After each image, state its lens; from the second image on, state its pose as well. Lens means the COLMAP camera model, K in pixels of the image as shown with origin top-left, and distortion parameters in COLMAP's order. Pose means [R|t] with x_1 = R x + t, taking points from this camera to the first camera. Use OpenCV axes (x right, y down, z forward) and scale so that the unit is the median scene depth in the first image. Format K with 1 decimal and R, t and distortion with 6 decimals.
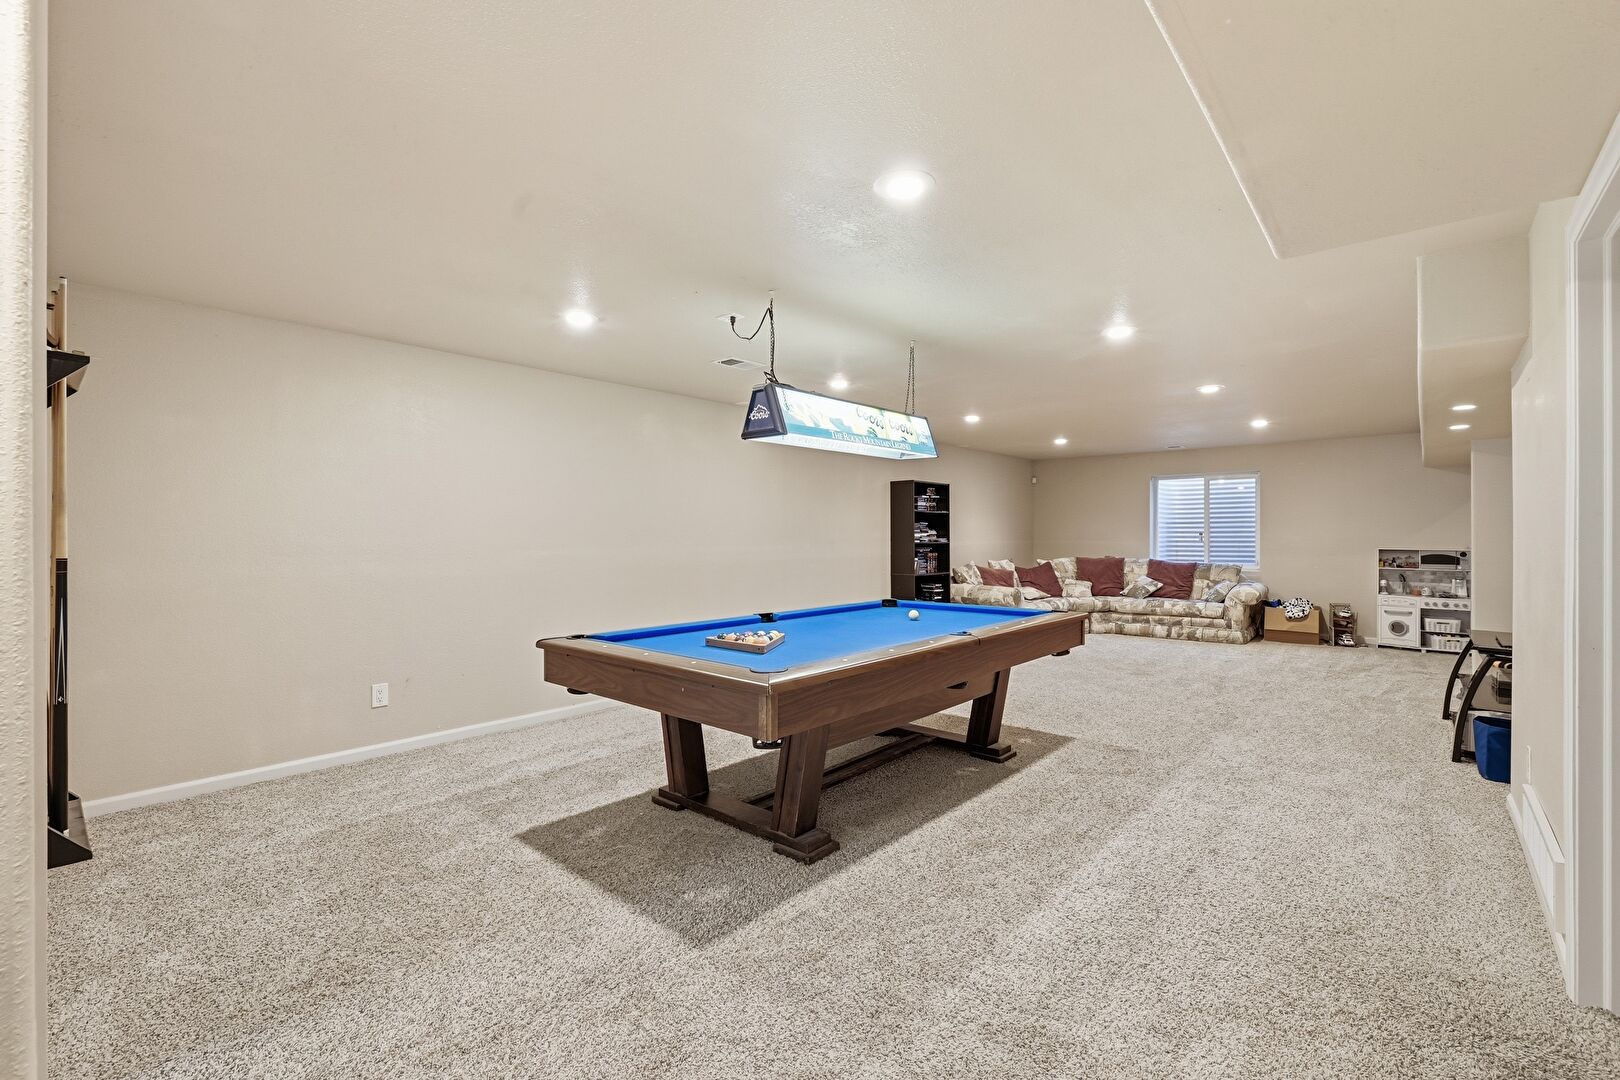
lens RADIAL K [[703.6, 0, 820.9], [0, 703.6, 537.1], [0, 0, 1]] dist [0.000355, -0.000519]
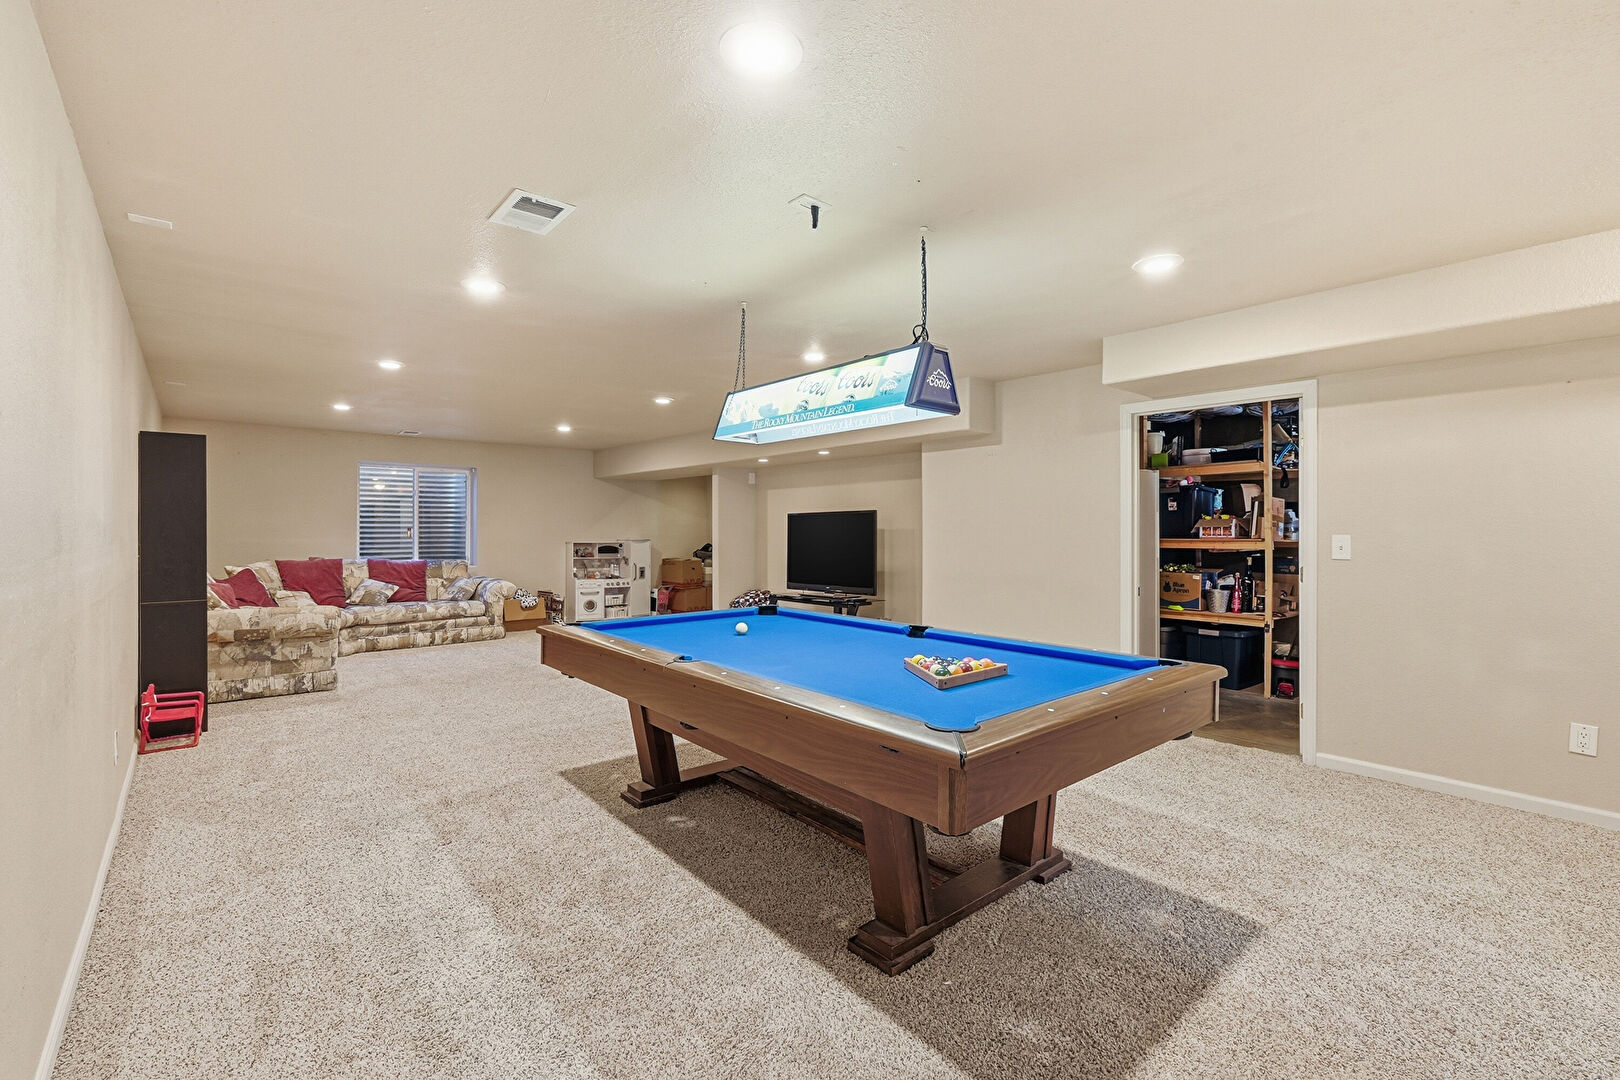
lens RADIAL K [[703.6, 0, 818.9], [0, 703.6, 539.0], [0, 0, 1]] dist [0.000355, -0.000519]
pose [[0.147712, -0.011799, 0.988960, -0.324728], [-0.000578, 0.999928, 0.012016, -0.003815], [-0.989030, -0.002346, 0.147695, 0.376563]]
